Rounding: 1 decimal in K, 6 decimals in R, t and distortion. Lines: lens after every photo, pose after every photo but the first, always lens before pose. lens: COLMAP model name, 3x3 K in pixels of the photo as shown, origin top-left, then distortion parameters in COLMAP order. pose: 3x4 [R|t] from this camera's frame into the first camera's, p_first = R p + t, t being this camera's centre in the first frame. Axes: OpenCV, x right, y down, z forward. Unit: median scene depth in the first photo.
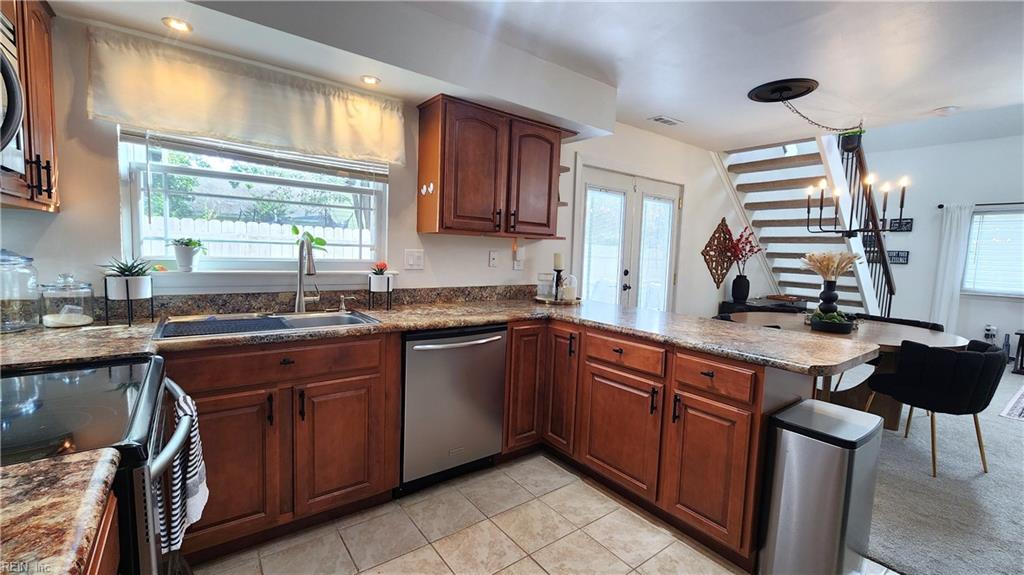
lens RADIAL K [[428.4, 0, 511.7], [0, 428.4, 285.3], [0, 0, 1]] dist [-0.001339, 0.000037]
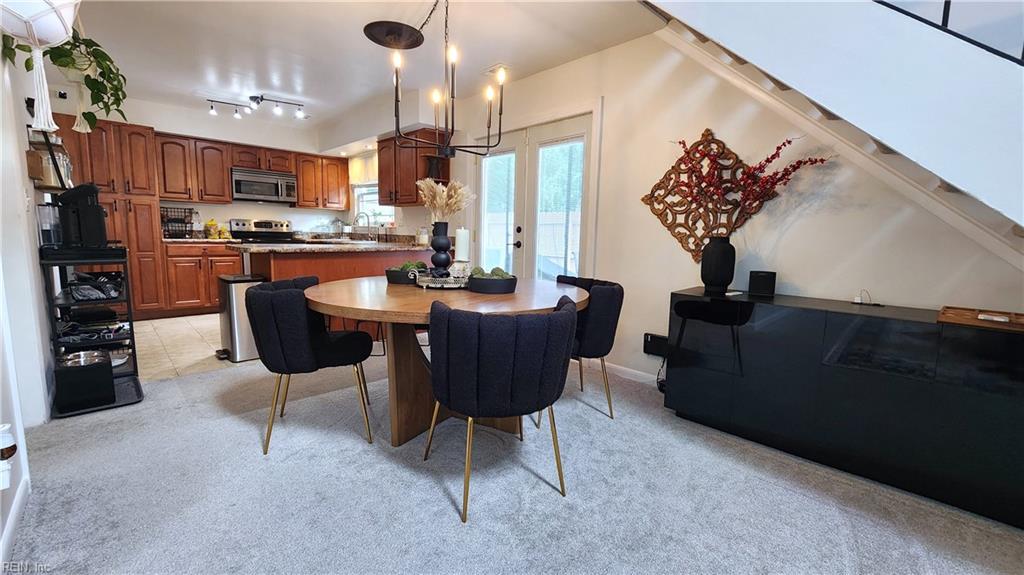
lens RADIAL K [[428.4, 0, 511.7], [0, 428.4, 285.3], [0, 0, 1]] dist [-0.001339, 0.000037]
pose [[0.105880, 0.089187, -0.990371, 1.574881], [-0.098266, 0.992033, 0.078831, 0.026732], [0.989512, 0.088974, 0.113800, 1.109740]]
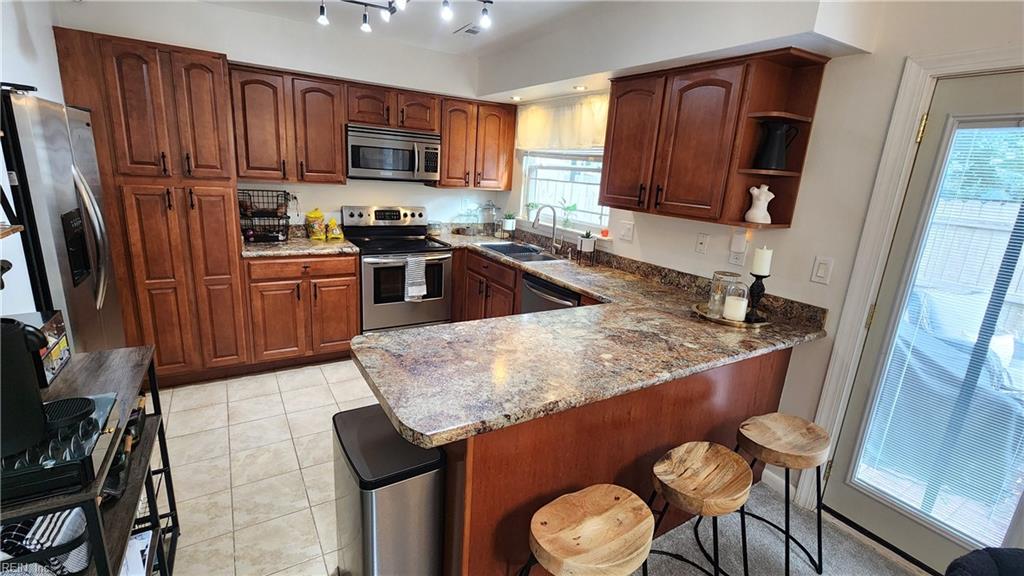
lens RADIAL K [[457.4, 0, 502.3], [0, 457.4, 288.2], [0, 0, 1]] dist [-0.001603, -0.000379]
pose [[-0.113426, 0.211255, -0.970827, 0.829275], [-0.144139, 0.963297, 0.226457, -0.116562], [0.983035, 0.165621, -0.078813, 0.676734]]
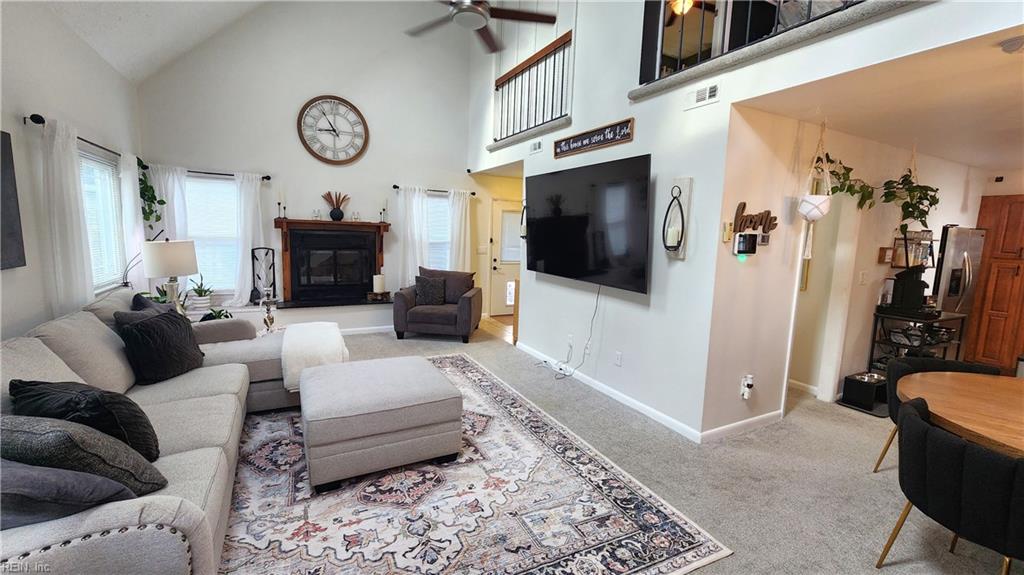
lens RADIAL K [[428.4, 0, 511.7], [0, 428.4, 285.3], [0, 0, 1]] dist [-0.001339, 0.000037]
pose [[-0.985115, -0.088219, 0.147535, 1.586201], [-0.055133, 0.975075, 0.214918, -0.172212], [-0.162817, 0.203584, -0.965424, 1.748440]]
